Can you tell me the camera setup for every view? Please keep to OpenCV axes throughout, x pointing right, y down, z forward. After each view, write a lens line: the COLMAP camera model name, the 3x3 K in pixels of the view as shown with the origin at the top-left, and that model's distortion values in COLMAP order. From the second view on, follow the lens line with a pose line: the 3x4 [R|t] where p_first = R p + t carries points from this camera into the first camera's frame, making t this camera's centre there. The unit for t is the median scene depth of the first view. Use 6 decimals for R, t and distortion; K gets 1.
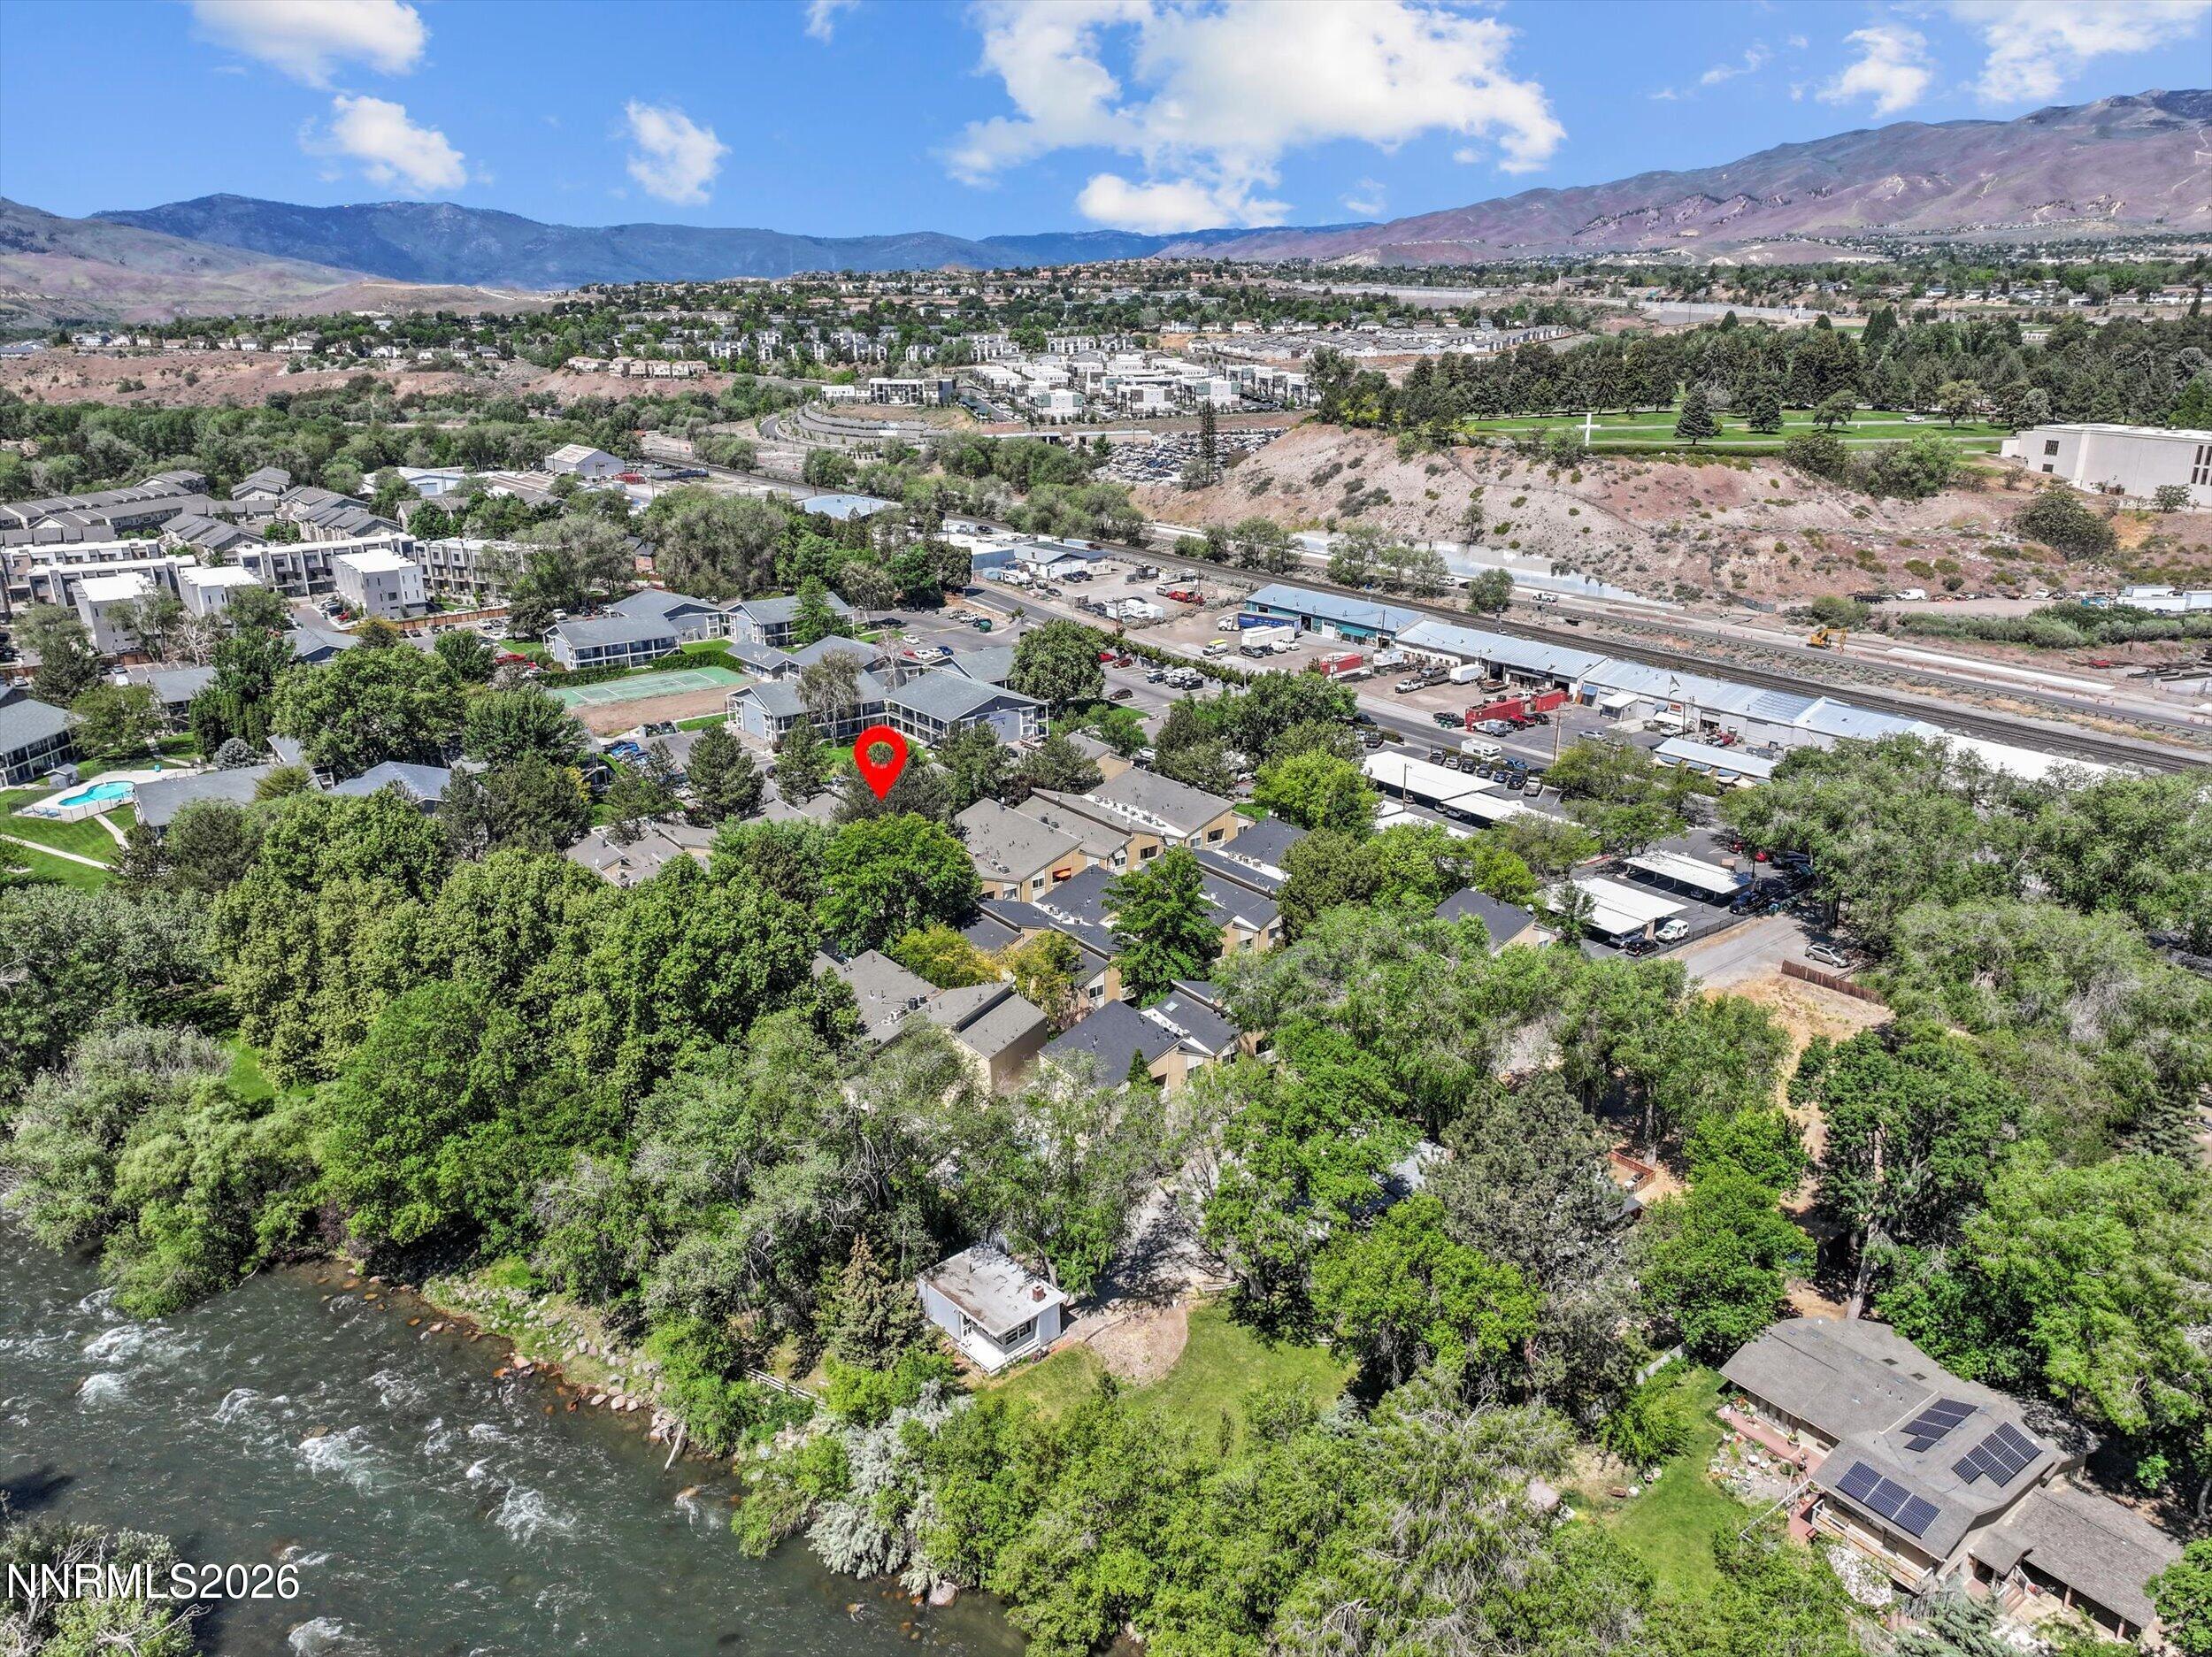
lens RADIAL K [[1535.4, 0, 1107.3], [0, 1535.4, 825.5], [0, 0, 1]] dist [0.001958, 0.010580]
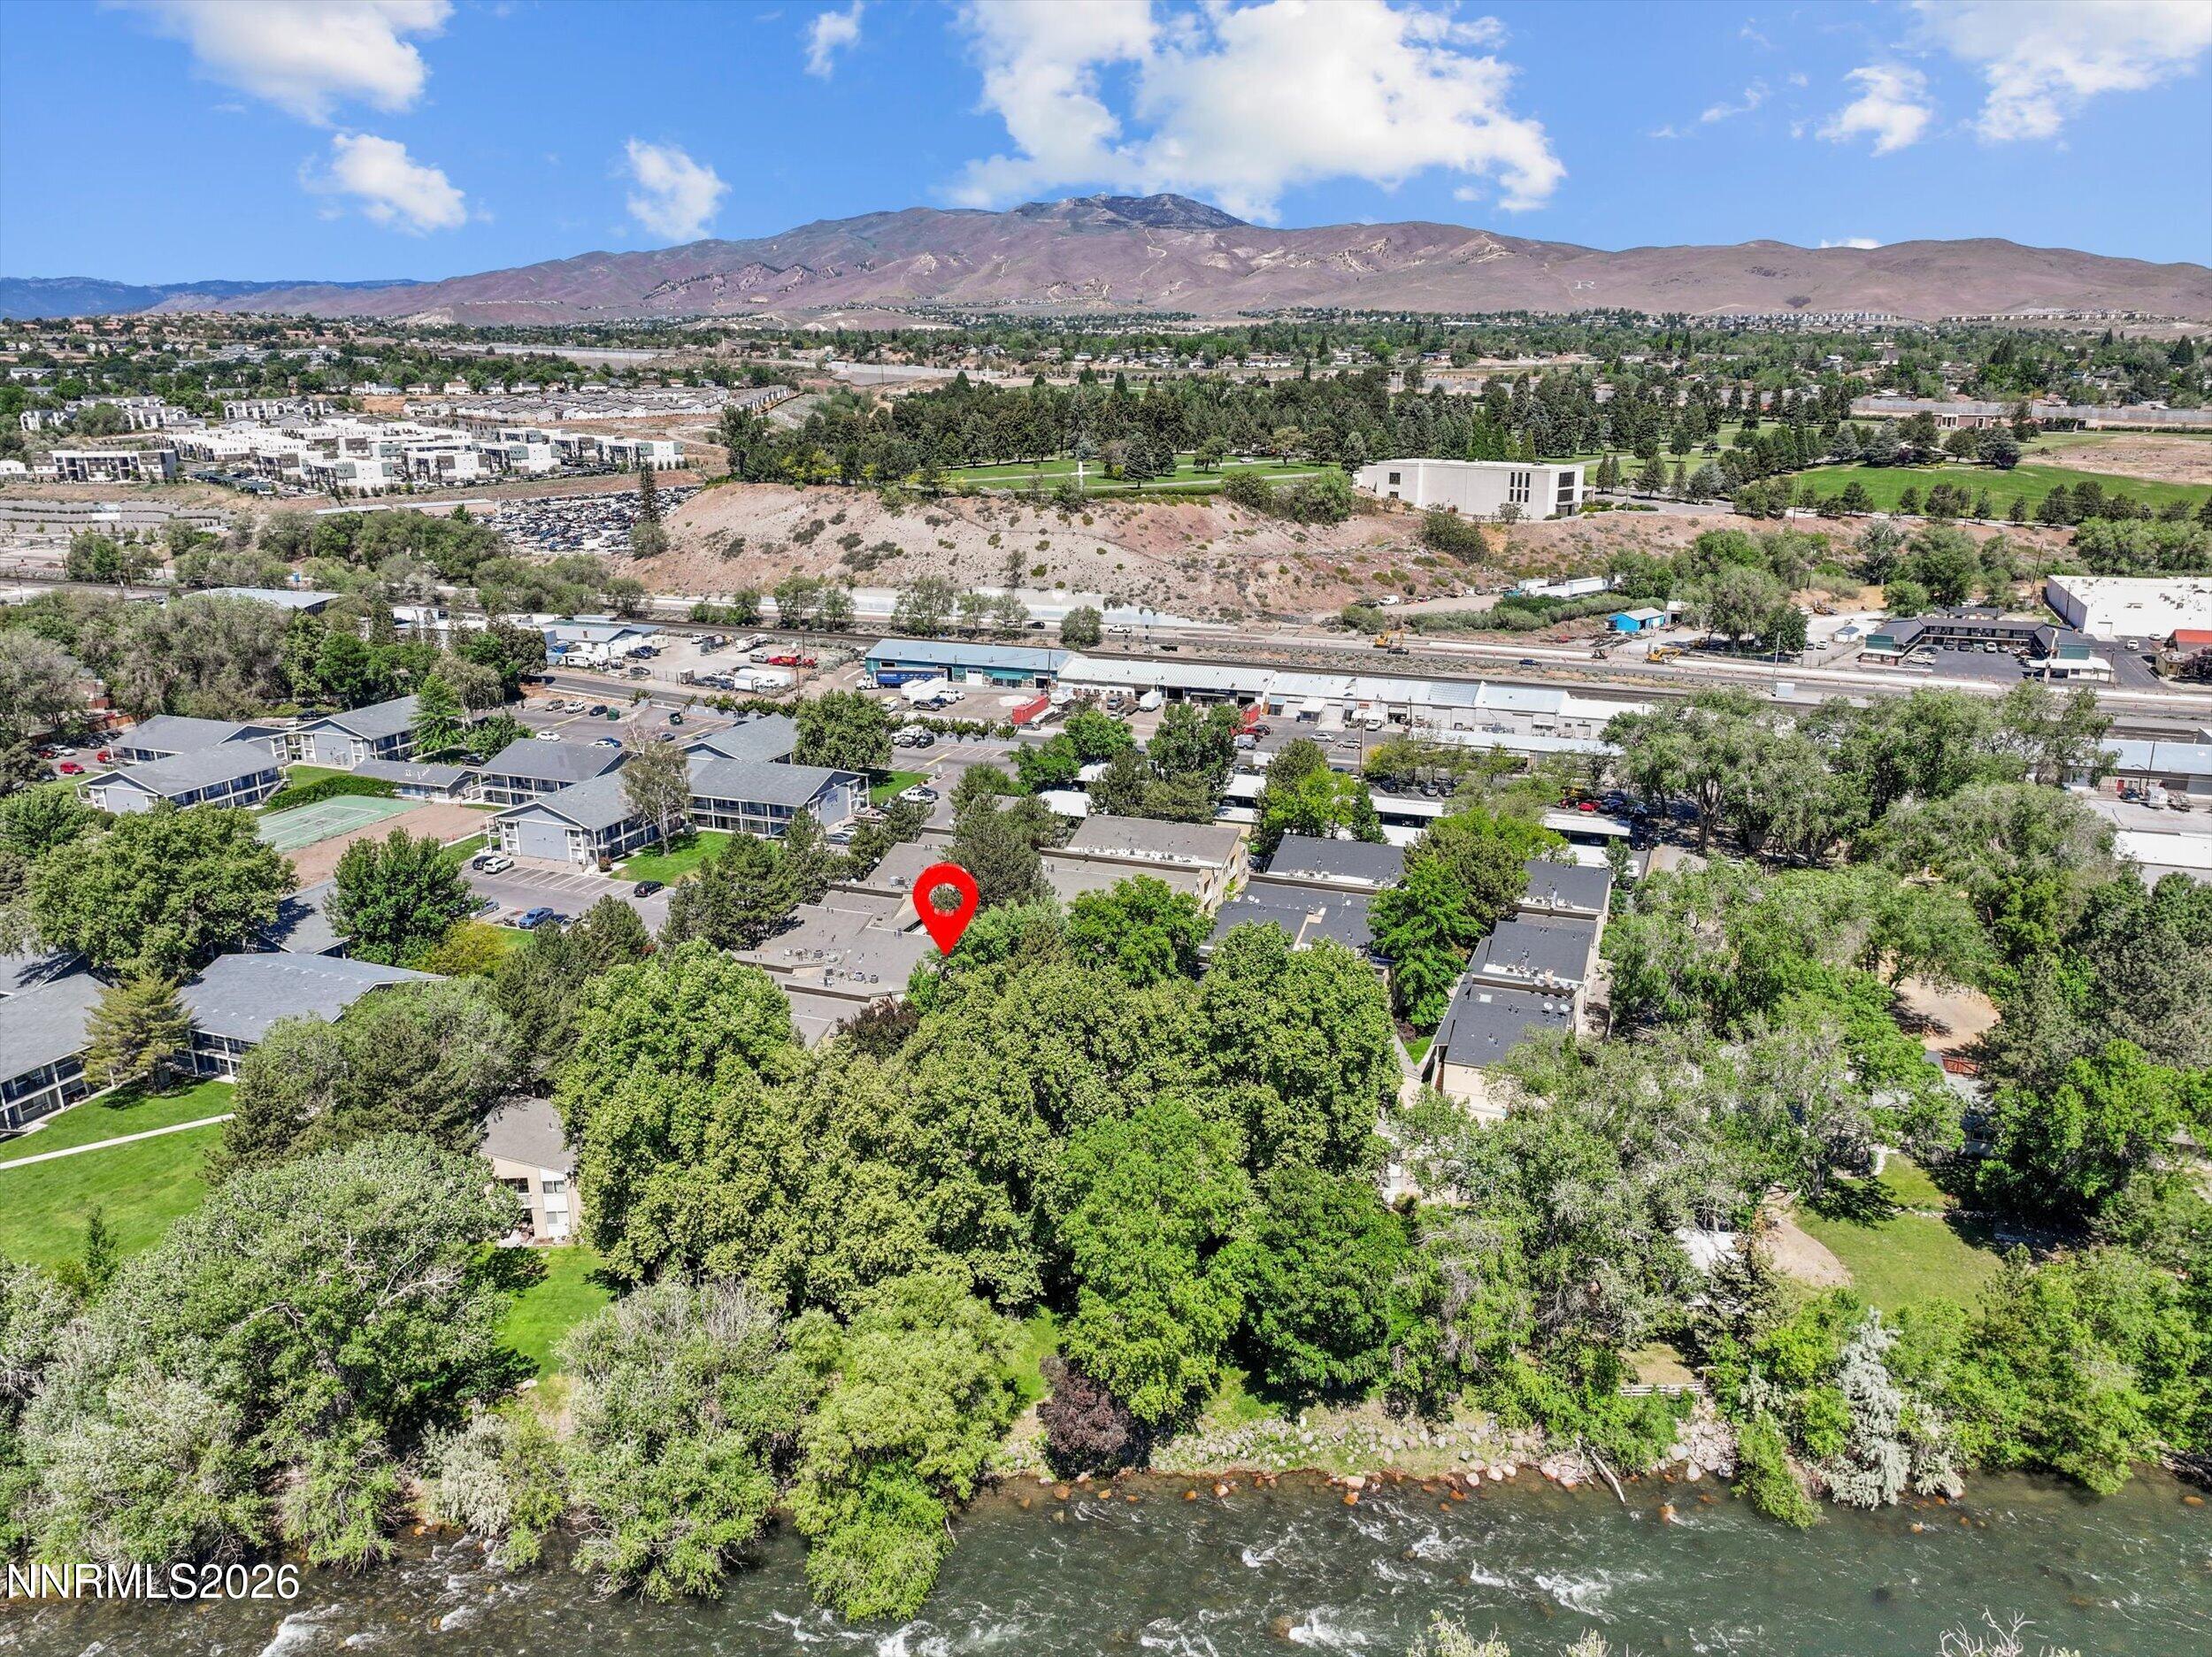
lens RADIAL K [[1535.4, 0, 1108.3], [0, 1535.4, 831.9], [0, 0, 1]] dist [0.001958, 0.010580]
pose [[0.846127, -0.153438, 0.510417, -0.269340], [0.170157, 0.985316, 0.014126, -0.021741], [-0.505089, 0.074899, 0.859811, 0.073847]]
